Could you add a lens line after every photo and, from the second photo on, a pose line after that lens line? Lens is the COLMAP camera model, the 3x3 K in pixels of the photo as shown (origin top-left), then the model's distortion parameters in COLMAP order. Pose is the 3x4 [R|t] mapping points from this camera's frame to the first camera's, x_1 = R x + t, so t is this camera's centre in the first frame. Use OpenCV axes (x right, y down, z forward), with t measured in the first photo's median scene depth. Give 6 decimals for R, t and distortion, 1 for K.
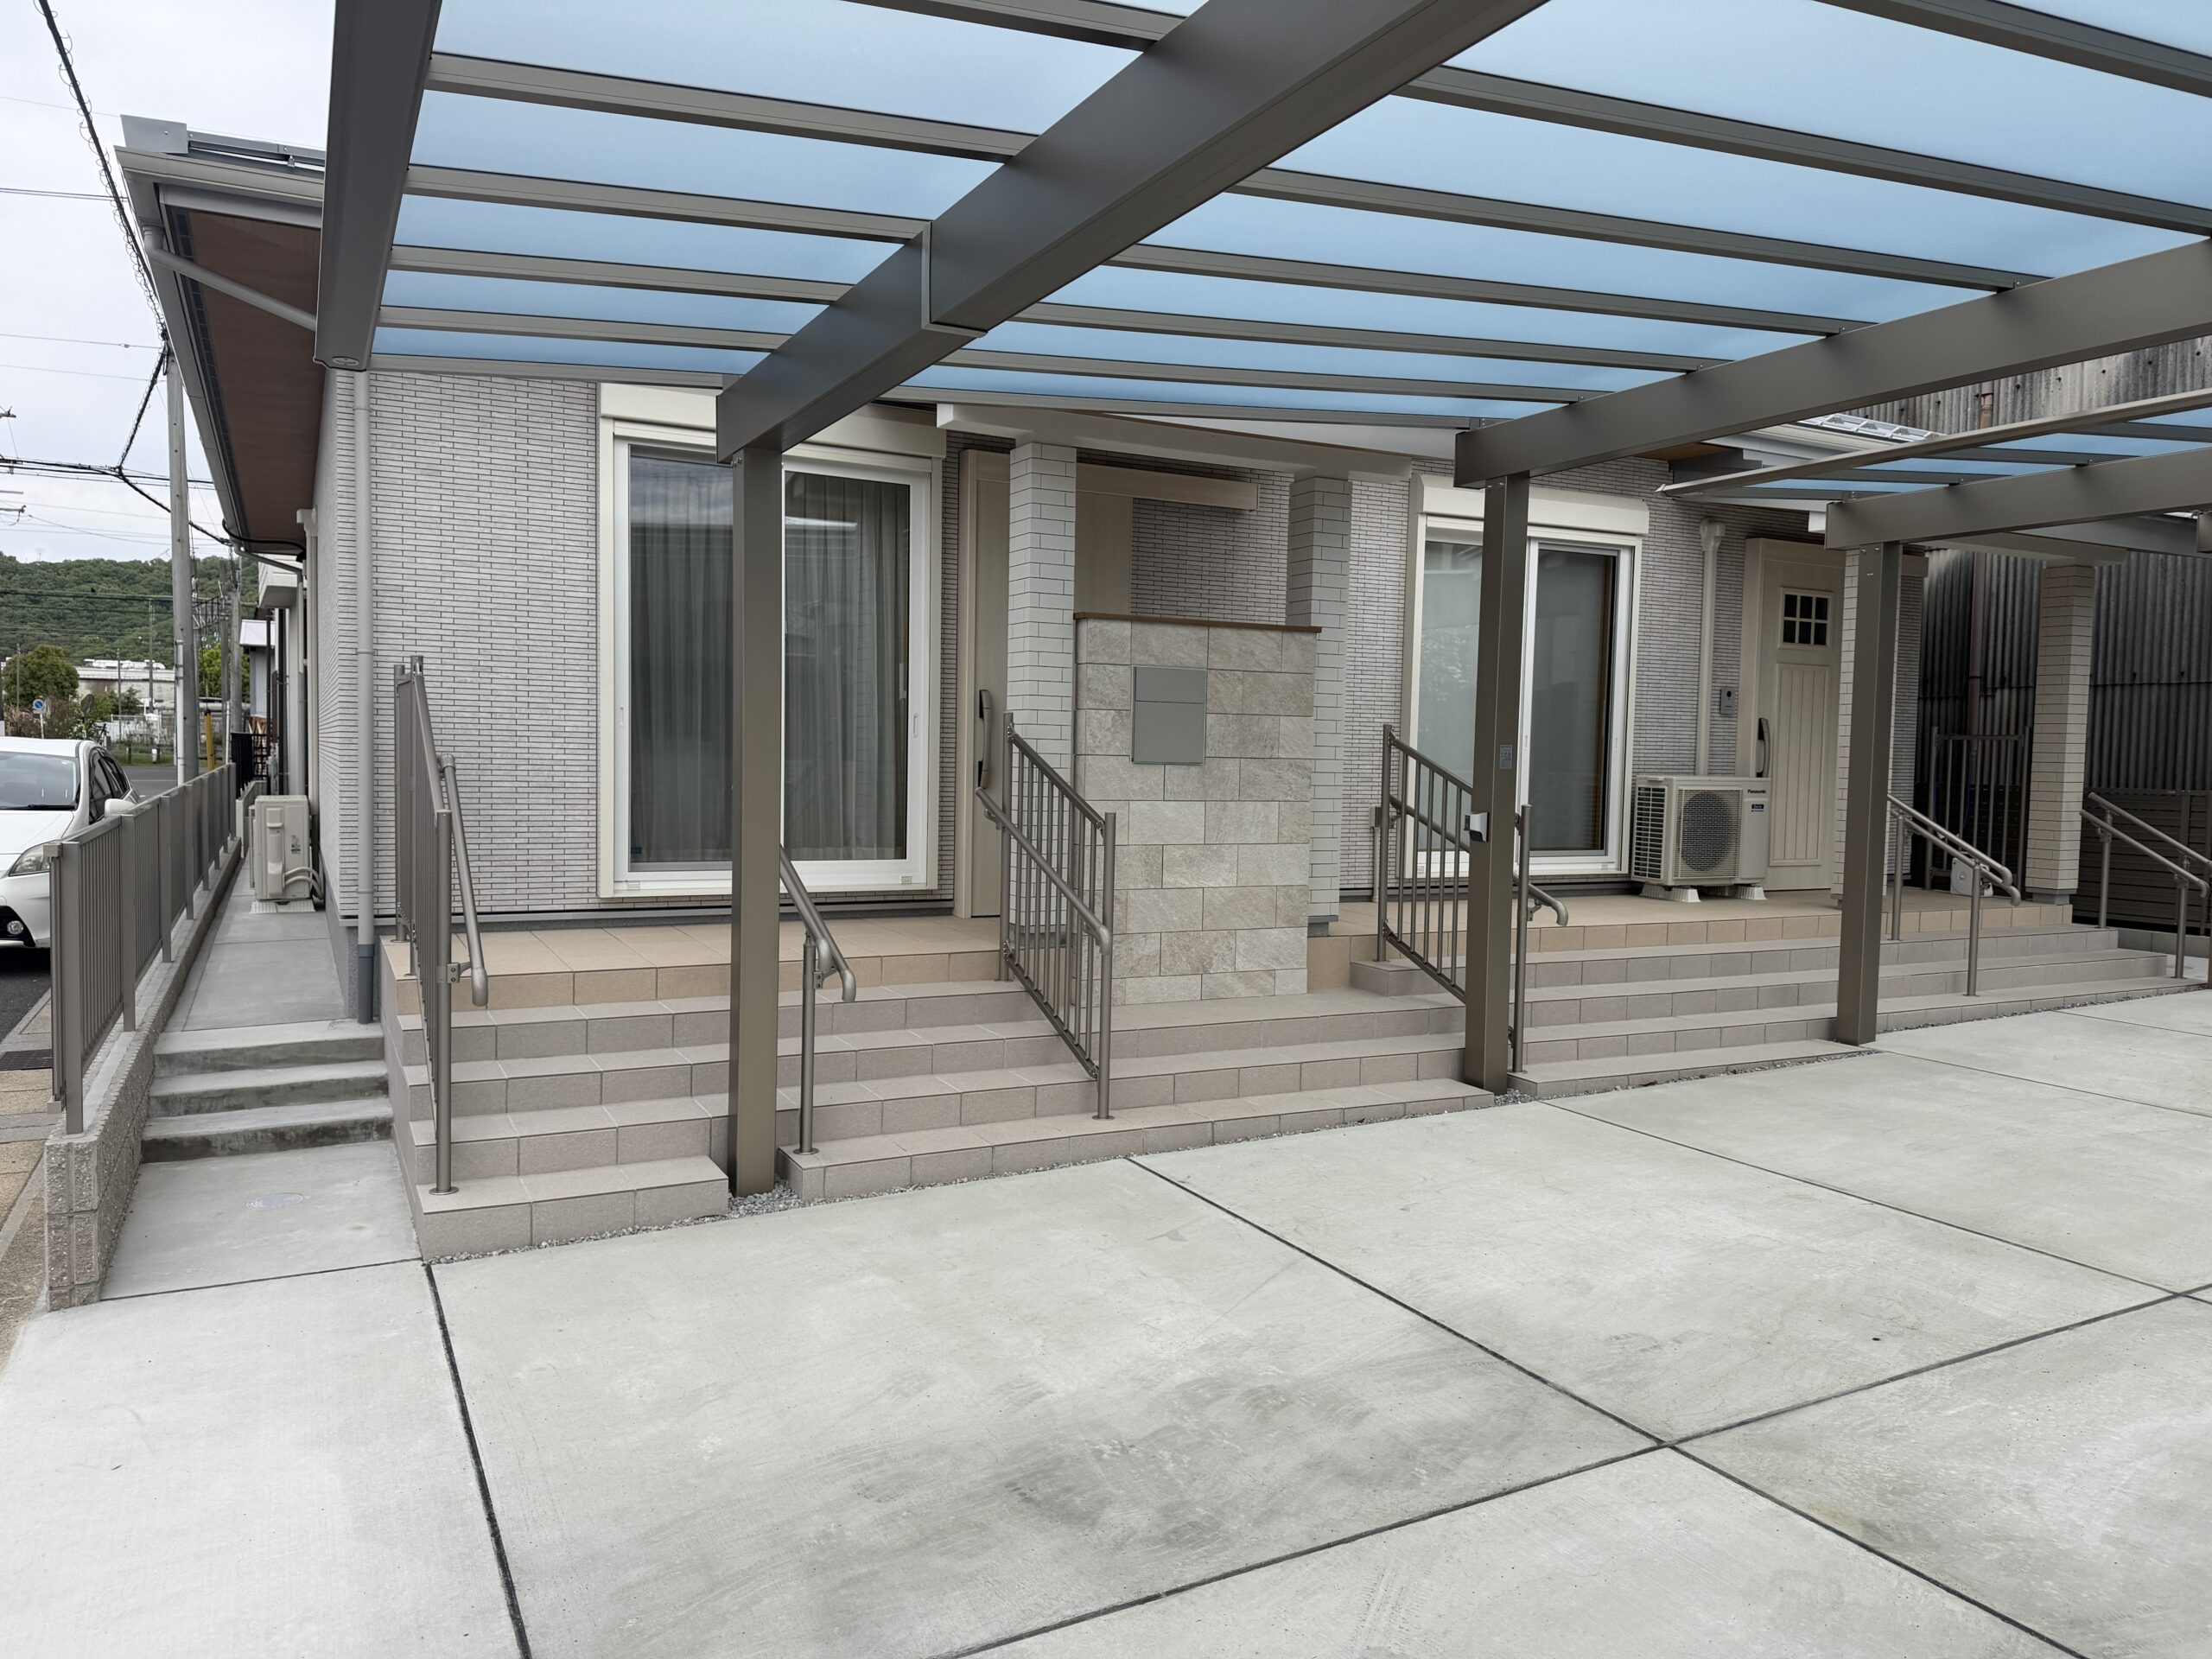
lens RADIAL K [[1530.9, 0, 1090.8], [0, 1530.9, 826.3], [0, 0, 1]] dist [0.091063, -0.141534]
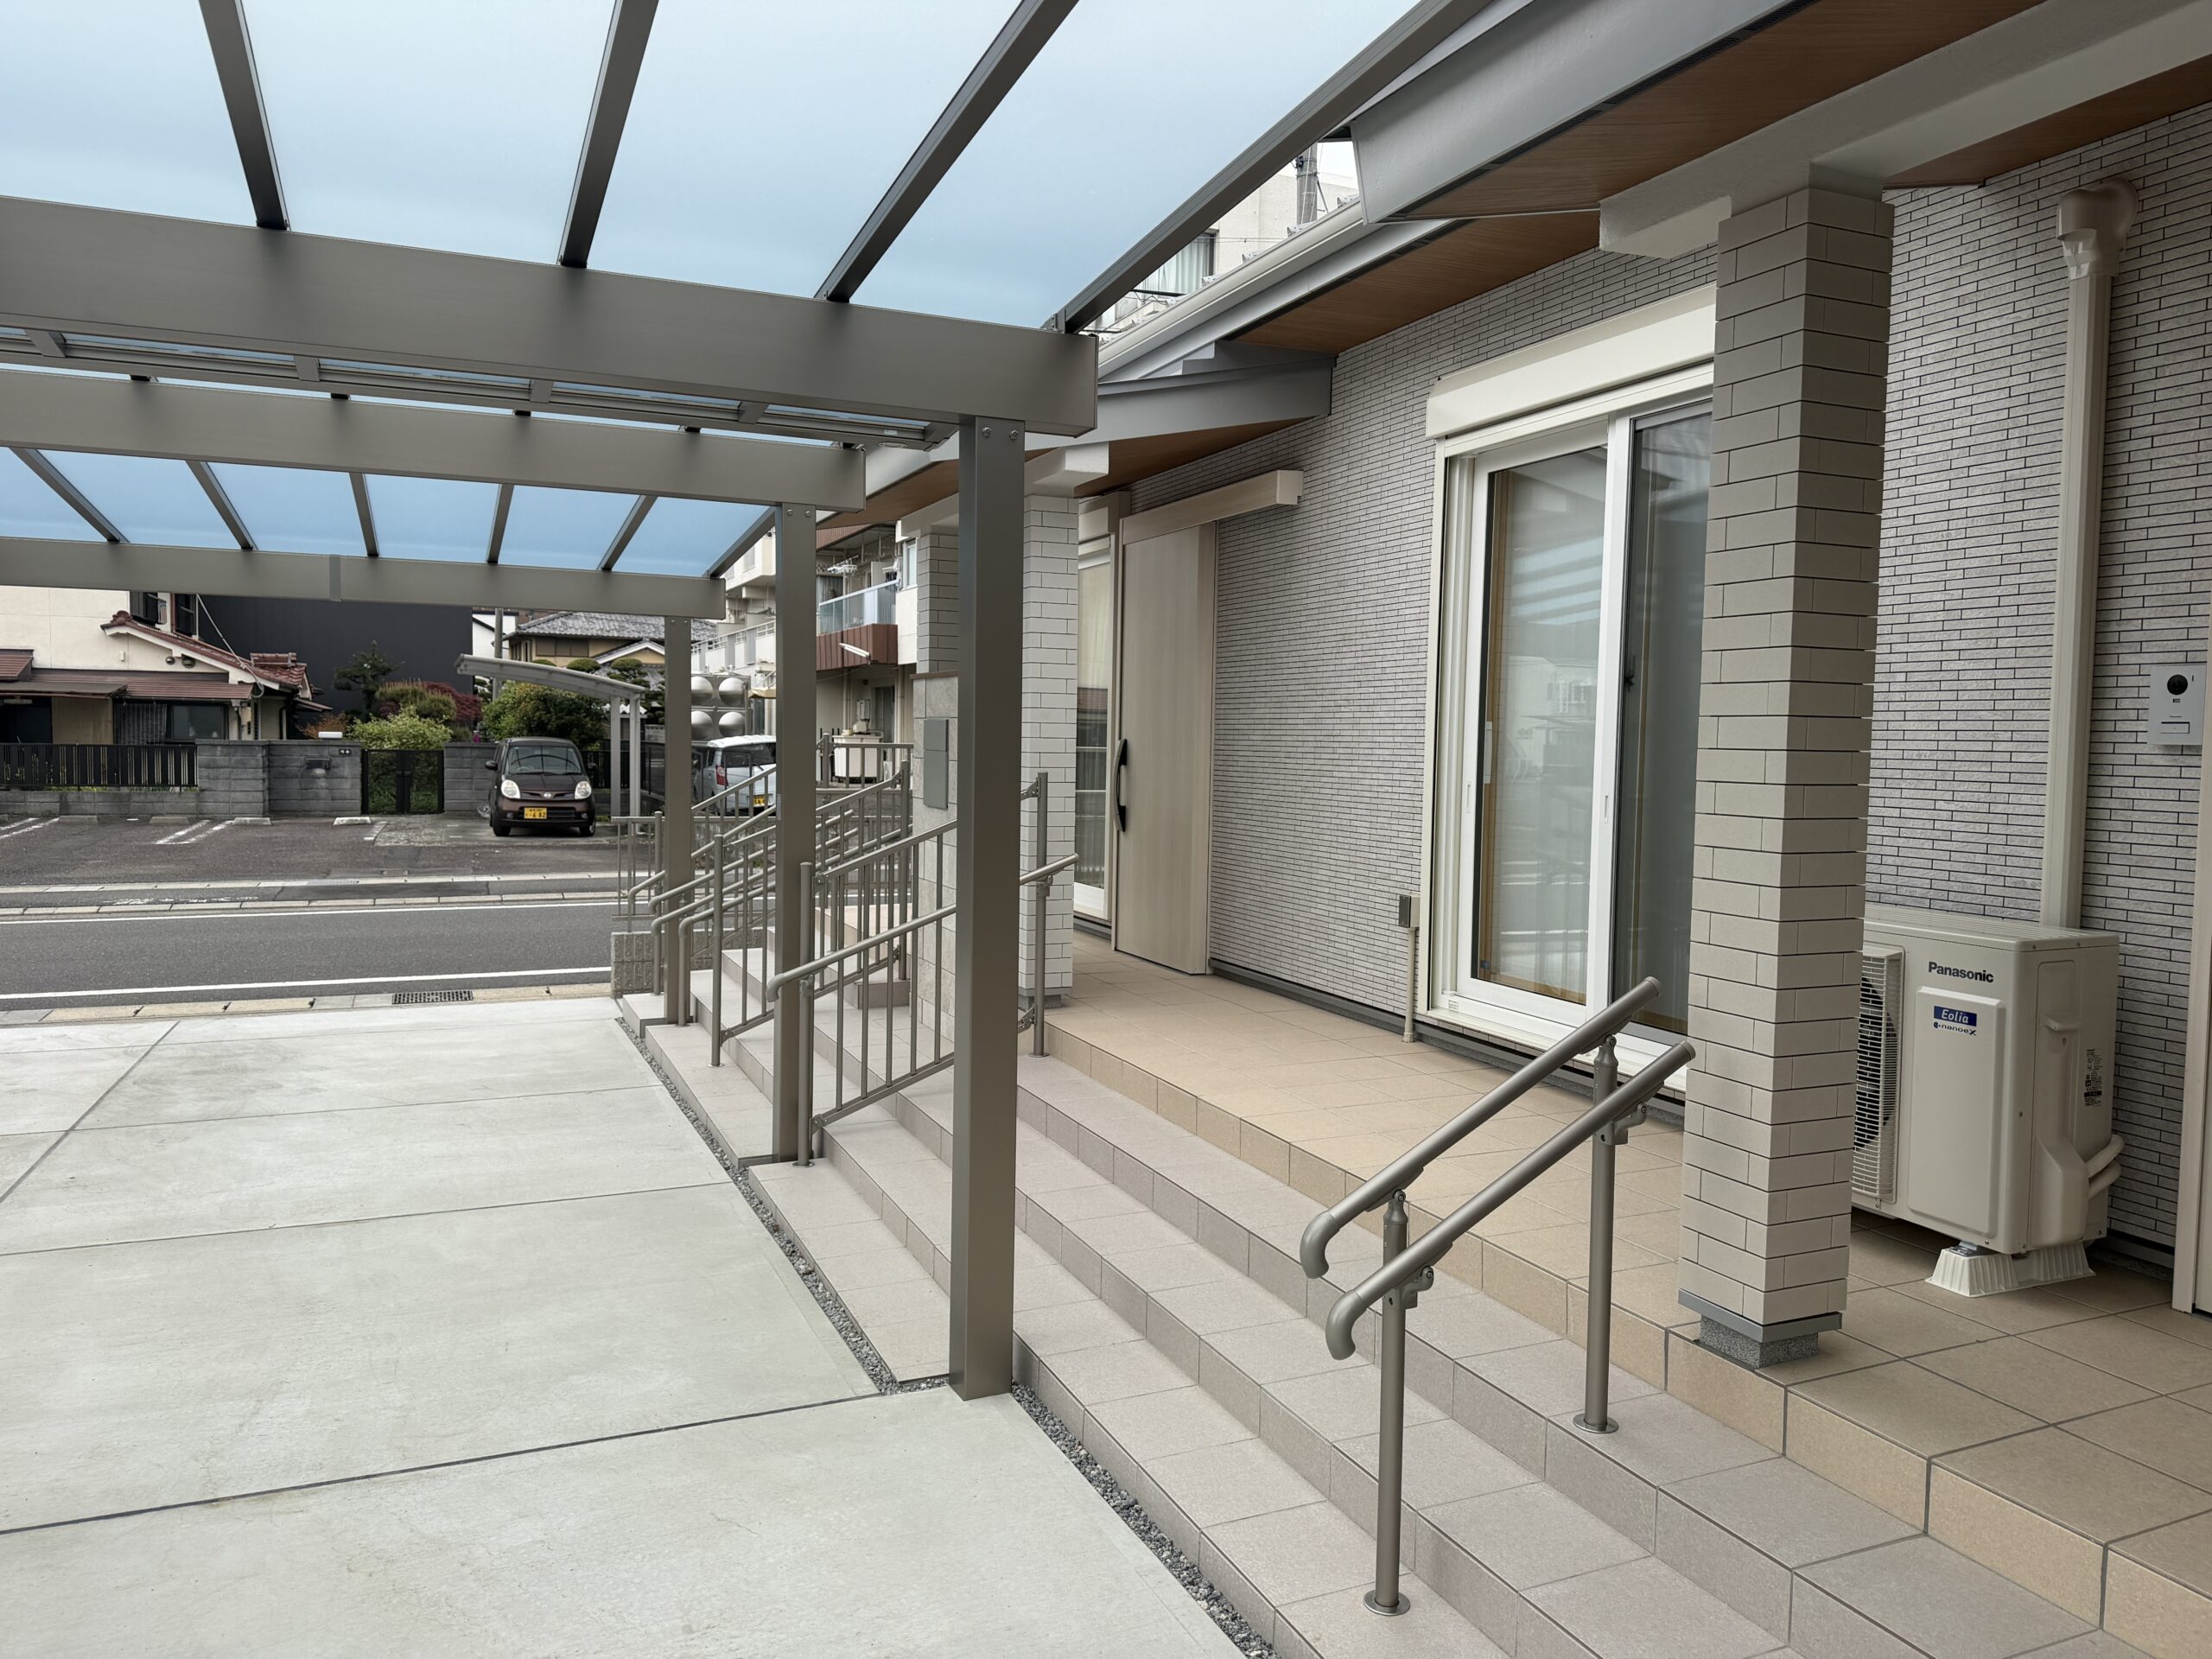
lens RADIAL K [[1533.6, 0, 1113.9], [0, 1533.6, 816.6], [0, 0, 1]] dist [0.036051, -0.052034]
pose [[-0.053911, 0.026763, -0.998187, 1.080270], [-0.072094, 0.996928, 0.030623, -0.074261], [0.995940, 0.073614, -0.051816, 1.151949]]
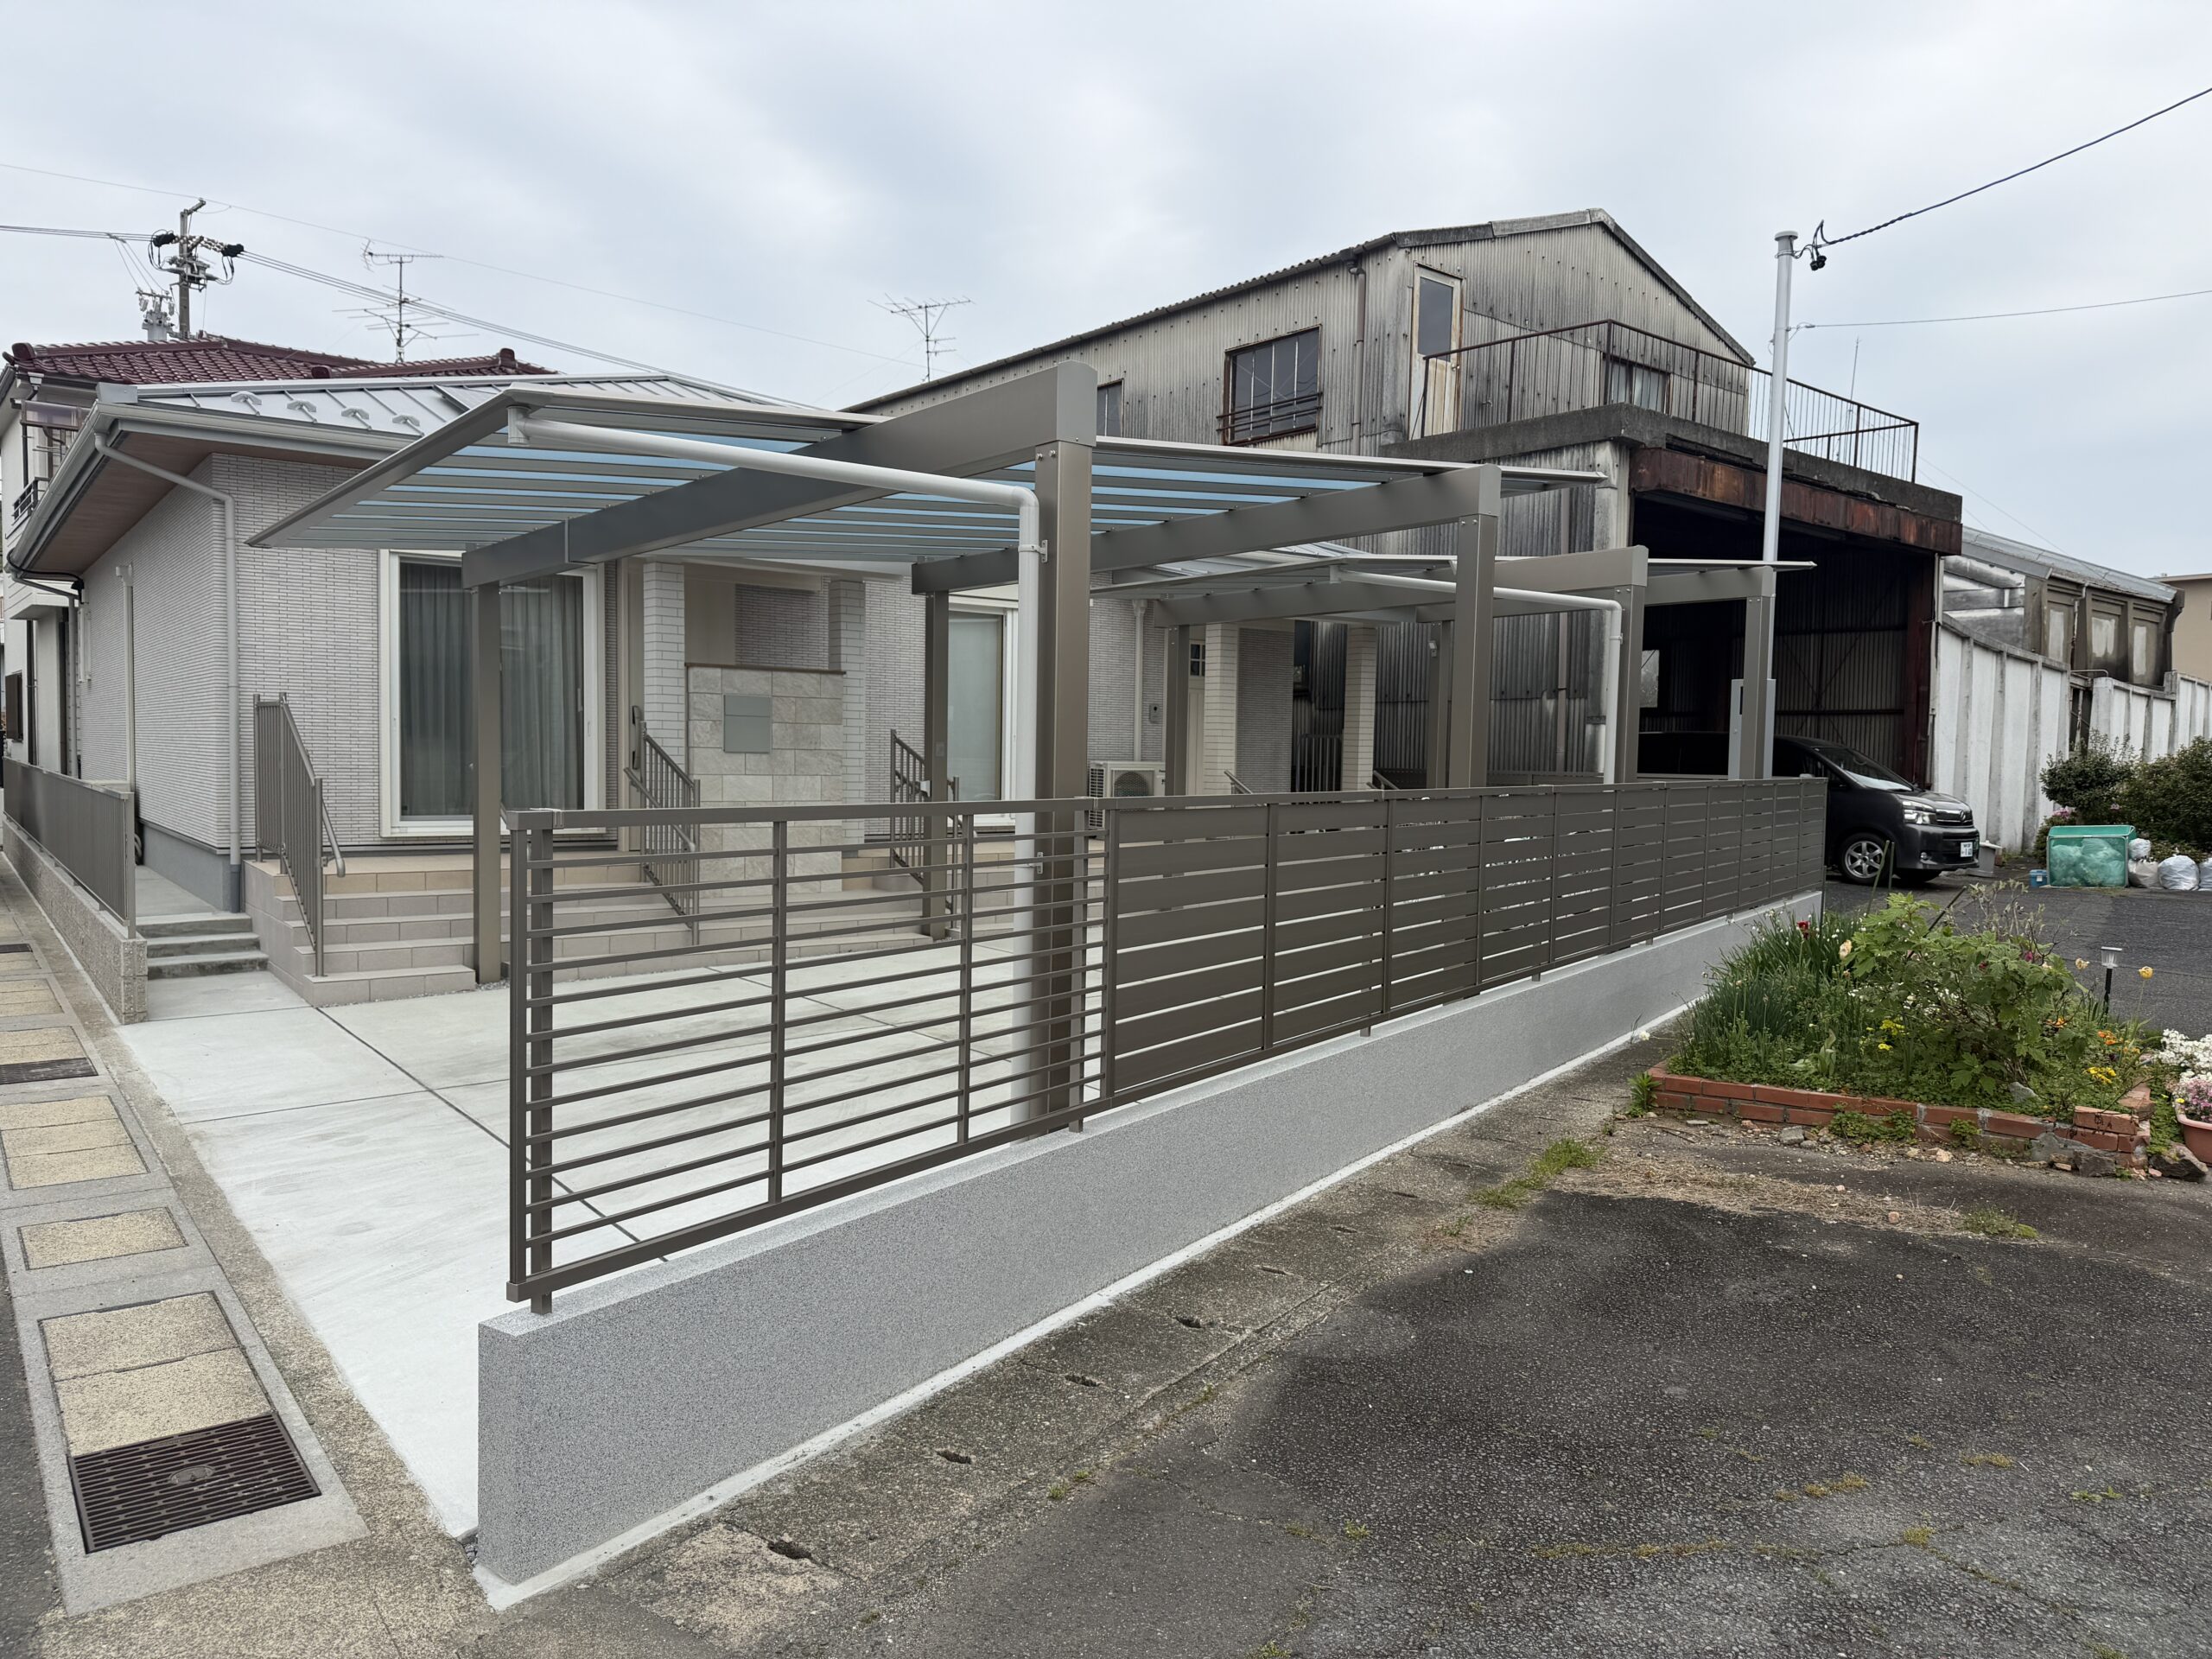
lens RADIAL K [[1533.6, 0, 1113.9], [0, 1533.6, 816.6], [0, 0, 1]] dist [0.036051, -0.052034]
pose [[0.983586, -0.011541, 0.180072, 0.138062], [0.012020, 0.999927, -0.001565, 0.035362], [-0.180041, 0.003704, 0.983652, -0.699927]]
